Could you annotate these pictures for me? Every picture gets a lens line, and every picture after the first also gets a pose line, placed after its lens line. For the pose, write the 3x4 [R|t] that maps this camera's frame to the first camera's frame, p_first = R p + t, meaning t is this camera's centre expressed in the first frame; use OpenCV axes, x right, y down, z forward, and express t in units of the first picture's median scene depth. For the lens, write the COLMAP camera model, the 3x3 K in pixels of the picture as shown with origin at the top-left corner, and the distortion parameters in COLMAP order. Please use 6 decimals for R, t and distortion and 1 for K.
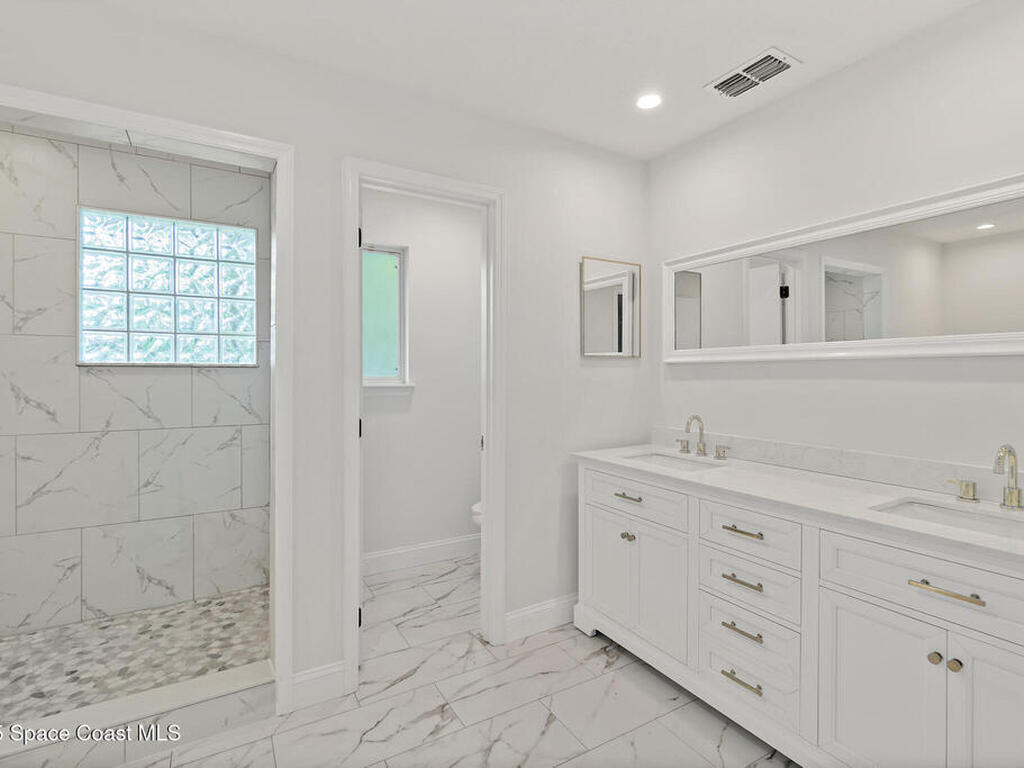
lens RADIAL K [[498.1, 0, 506.2], [0, 498.1, 377.8], [0, 0, 1]] dist [-0.002805, 0.000908]
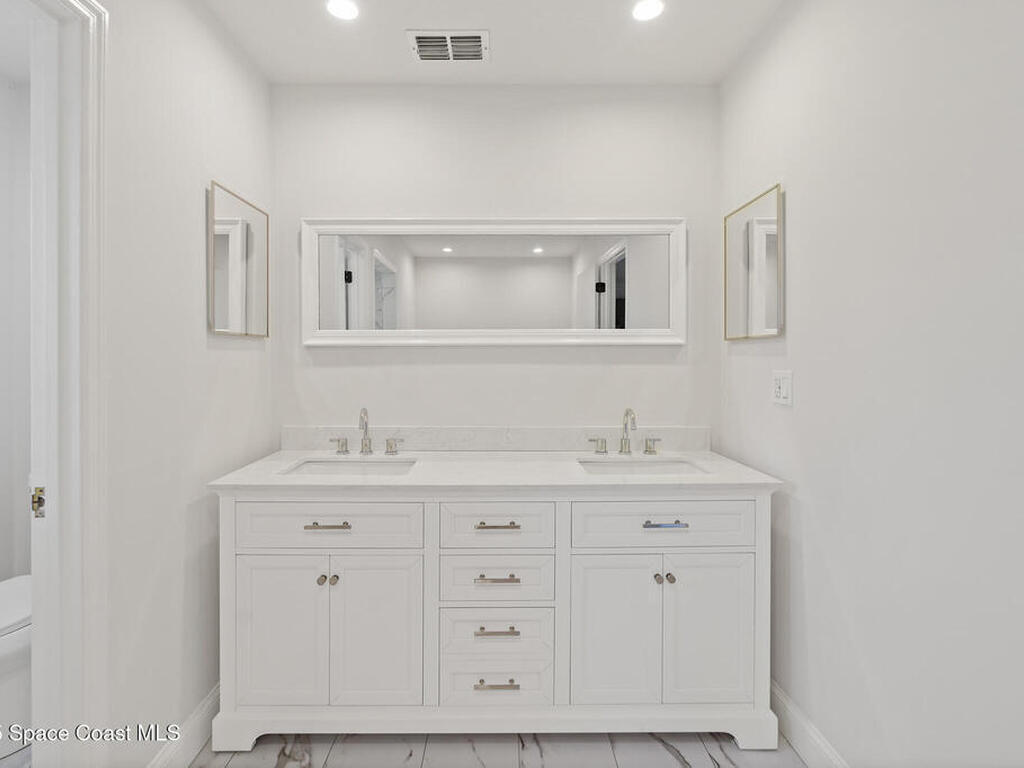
lens RADIAL K [[488.5, 0, 509.7], [0, 488.5, 360.7], [0, 0, 1]] dist [-0.002724, 0.000264]
pose [[0.505524, -0.007457, 0.862780, -0.211069], [0.009792, 0.999948, 0.002905, -0.004691], [-0.862757, 0.006980, 0.505571, 0.350254]]
